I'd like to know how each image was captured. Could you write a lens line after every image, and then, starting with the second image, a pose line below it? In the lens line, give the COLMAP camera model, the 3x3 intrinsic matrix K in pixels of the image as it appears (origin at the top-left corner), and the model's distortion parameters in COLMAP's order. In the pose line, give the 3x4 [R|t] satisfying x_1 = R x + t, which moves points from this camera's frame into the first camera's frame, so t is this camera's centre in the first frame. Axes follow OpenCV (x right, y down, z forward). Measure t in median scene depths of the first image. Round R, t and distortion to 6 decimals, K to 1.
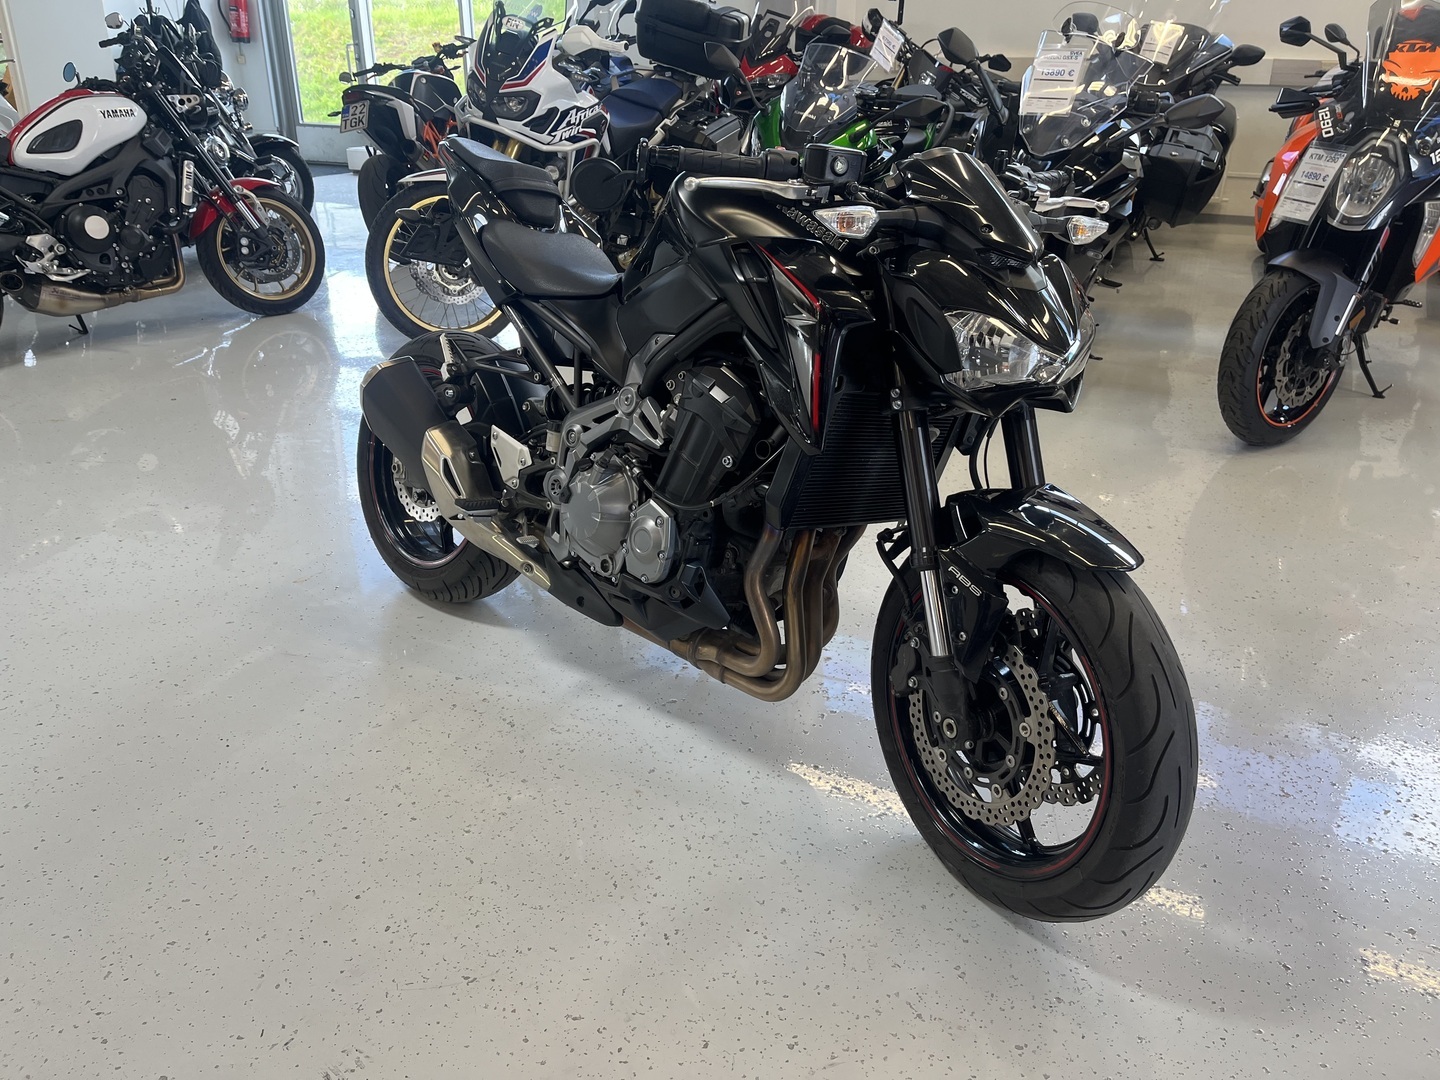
lens RADIAL K [[1086.3, 0, 711.6], [0, 1086.3, 535.2], [0, 0, 1]] dist [0.051351, -0.079242]
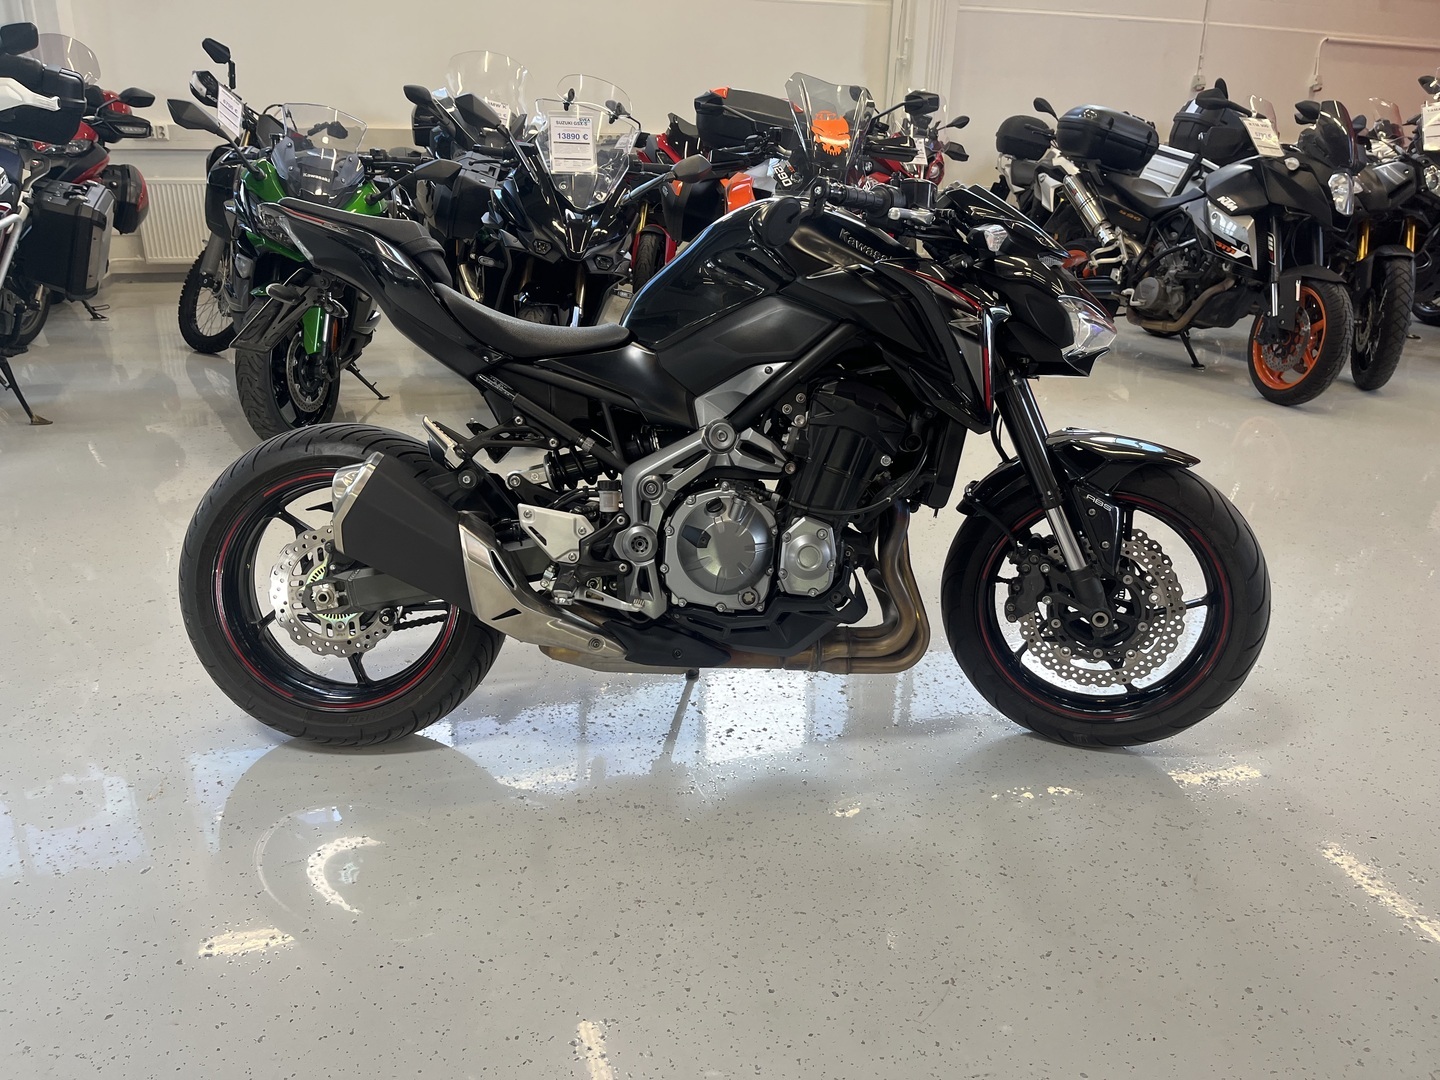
lens RADIAL K [[1086.3, 0, 710.4], [0, 1086.3, 549.4], [0, 0, 1]] dist [0.051351, -0.079242]
pose [[0.722051, -0.238310, 0.649500, -0.699499], [0.269840, 0.961457, 0.052789, -0.071601], [-0.637046, 0.137145, 0.758527, 0.226975]]
